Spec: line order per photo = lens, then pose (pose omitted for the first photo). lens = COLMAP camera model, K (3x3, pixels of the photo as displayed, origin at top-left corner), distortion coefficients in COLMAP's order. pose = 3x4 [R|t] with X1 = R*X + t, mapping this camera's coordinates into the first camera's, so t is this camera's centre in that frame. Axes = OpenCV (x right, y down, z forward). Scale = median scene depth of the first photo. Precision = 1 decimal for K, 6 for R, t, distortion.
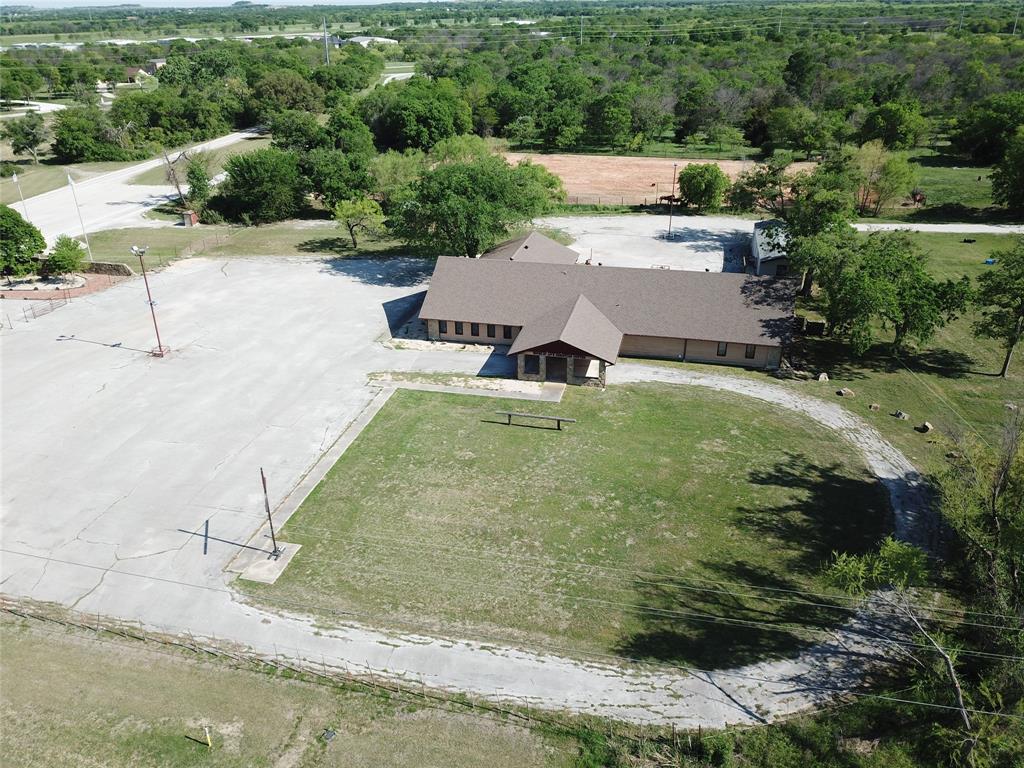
lens RADIAL K [[773.2, 0, 528.2], [0, 773.2, 423.3], [0, 0, 1]] dist [0.021499, -0.019018]
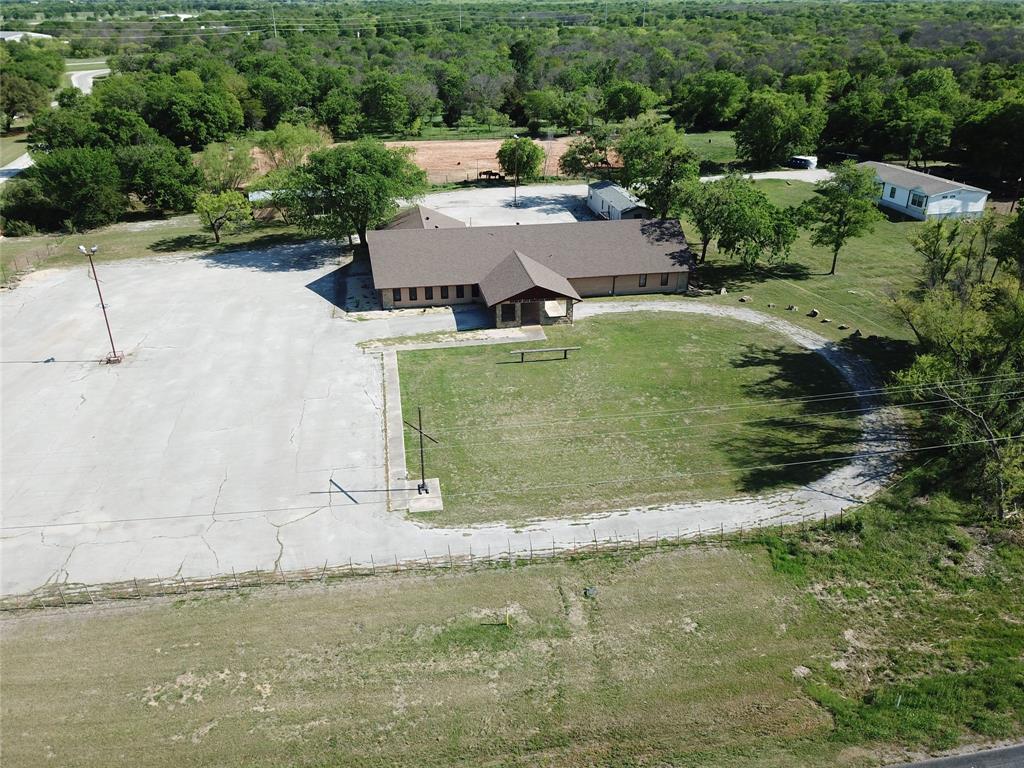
lens RADIAL K [[773.2, 0, 528.2], [0, 773.2, 423.3], [0, 0, 1]] dist [0.021499, -0.019018]
pose [[0.916230, -0.185191, 0.355283, -0.379739], [0.183755, 0.982233, 0.038106, 0.042740], [-0.356028, 0.030372, 0.933982, -0.050079]]
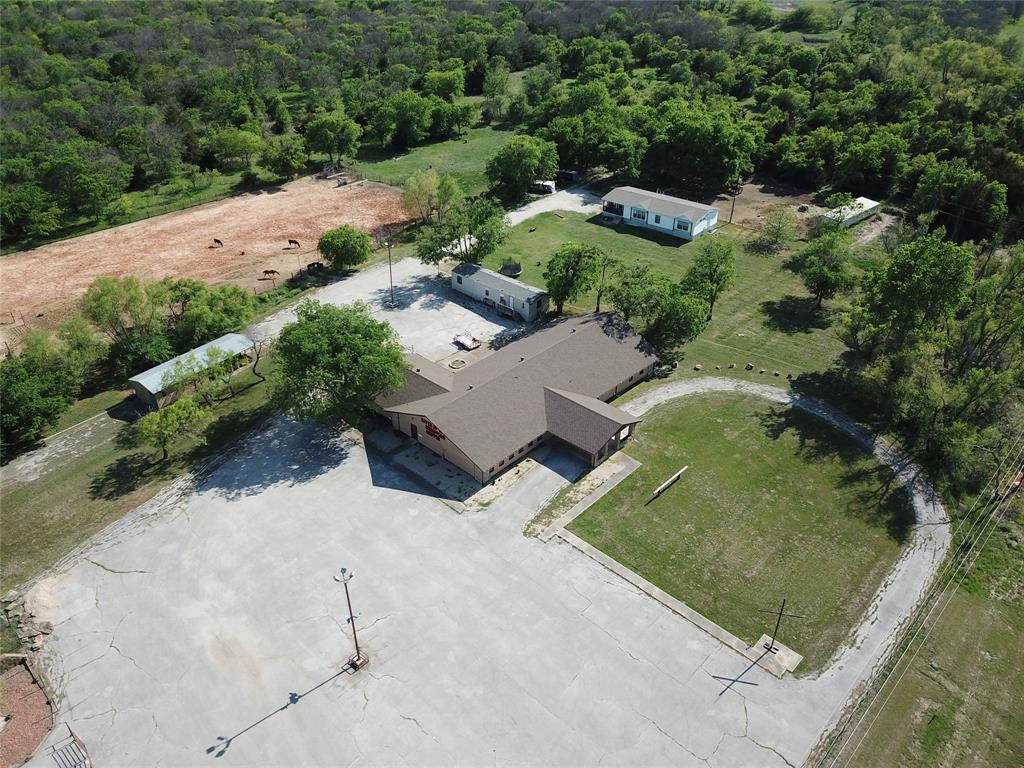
lens RADIAL K [[773.2, 0, 528.2], [0, 773.2, 423.3], [0, 0, 1]] dist [0.021499, -0.019018]
pose [[0.482261, -0.484083, 0.730128, -0.930412], [0.397645, 0.863609, 0.309932, -0.541575], [-0.780578, 0.140864, 0.608978, 0.290457]]
